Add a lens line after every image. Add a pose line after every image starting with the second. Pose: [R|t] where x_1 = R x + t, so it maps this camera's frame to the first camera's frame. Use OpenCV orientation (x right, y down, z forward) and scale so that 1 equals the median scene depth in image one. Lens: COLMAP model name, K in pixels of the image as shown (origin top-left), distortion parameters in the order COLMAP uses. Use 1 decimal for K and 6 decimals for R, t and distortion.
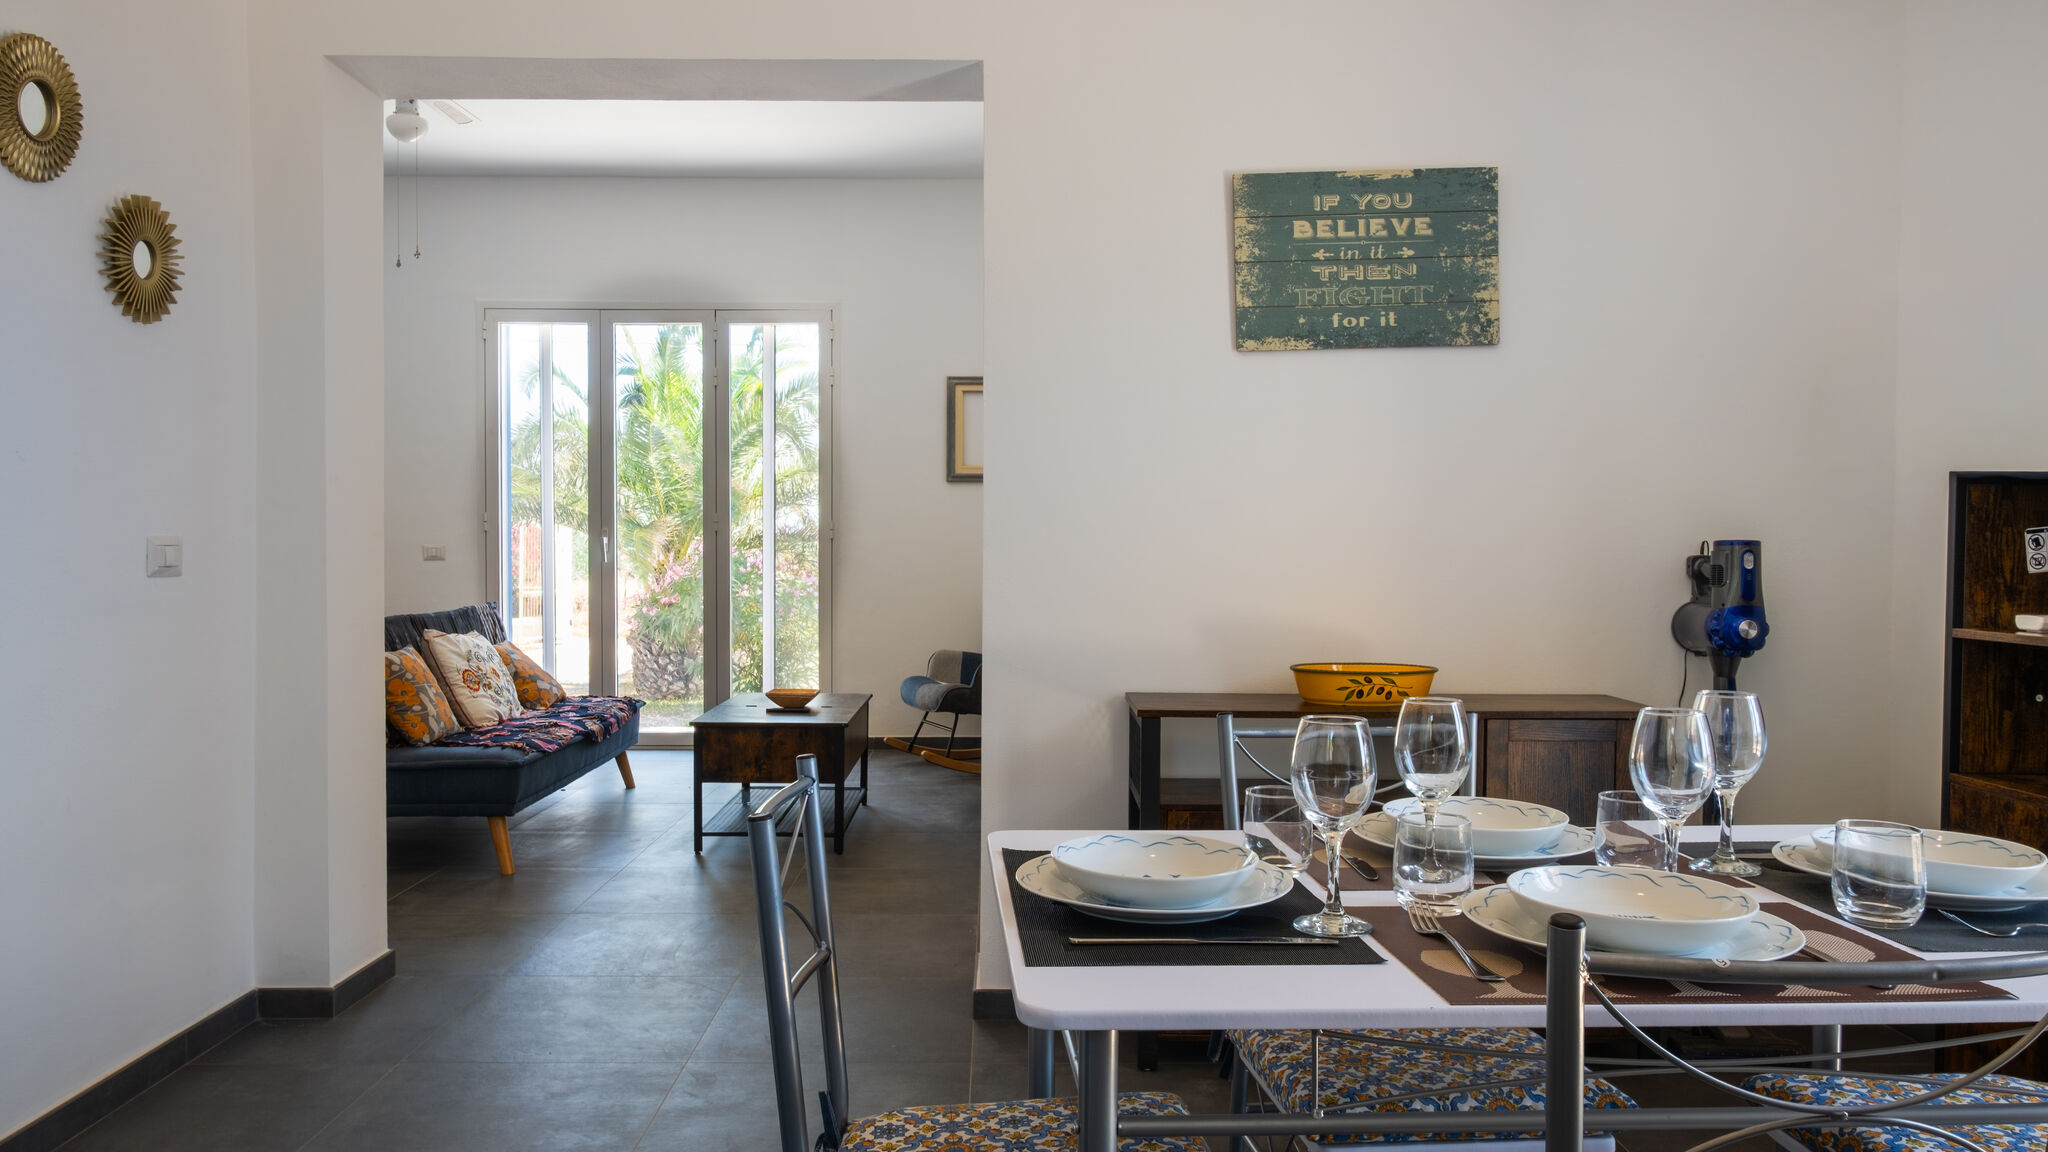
lens RADIAL K [[1564.6, 0, 1024.2], [0, 1564.6, 564.0], [0, 0, 1]] dist [-0.013584, 0.007352]
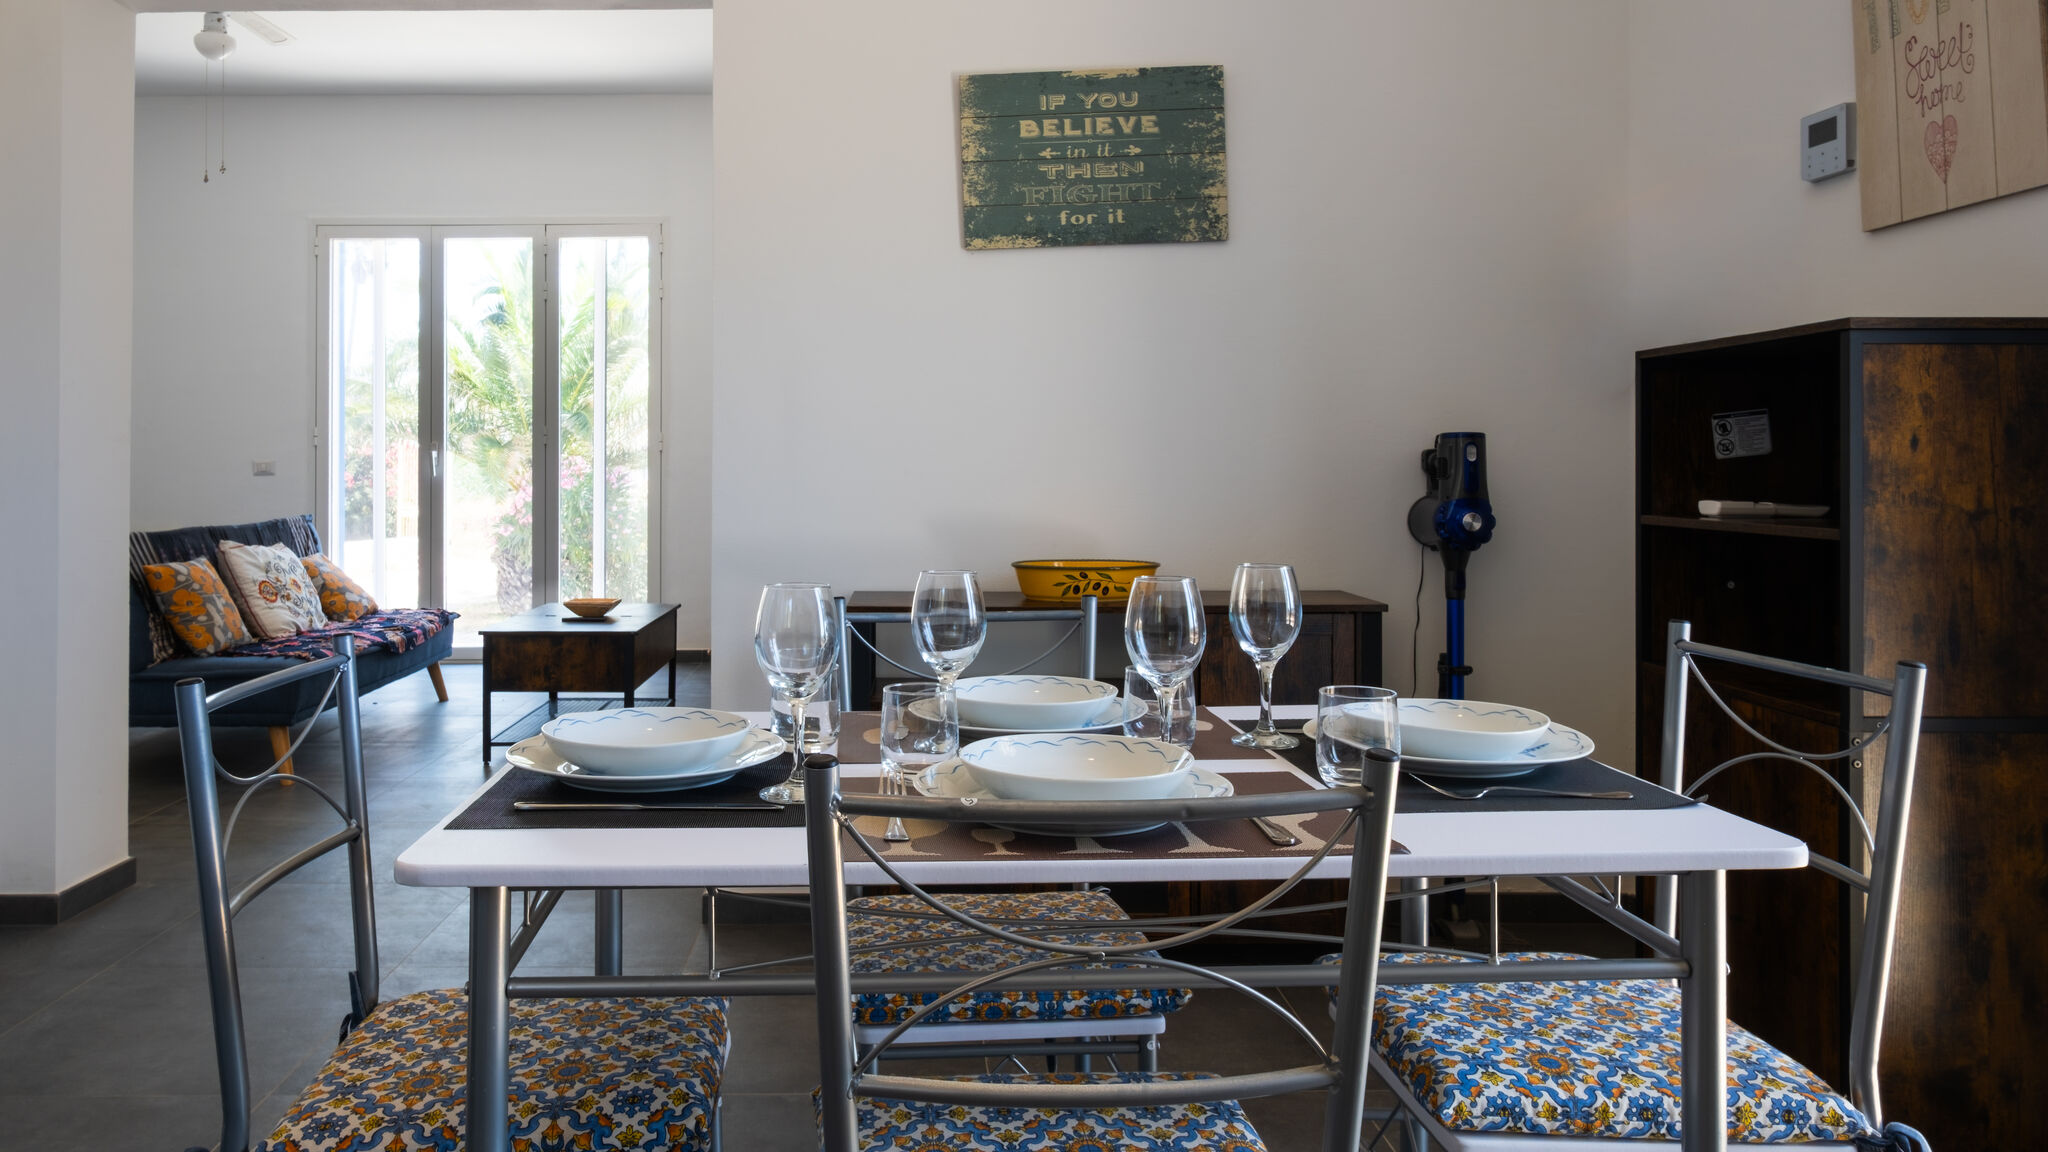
lens RADIAL K [[1564.6, 0, 964.5], [0, 1564.6, 439.4], [0, 0, 1]] dist [-0.013584, 0.007352]
pose [[0.999954, -0.008334, -0.004828, 0.139090], [0.008178, 0.999470, -0.031514, 0.017240], [0.005089, 0.031473, 0.999492, -0.000229]]
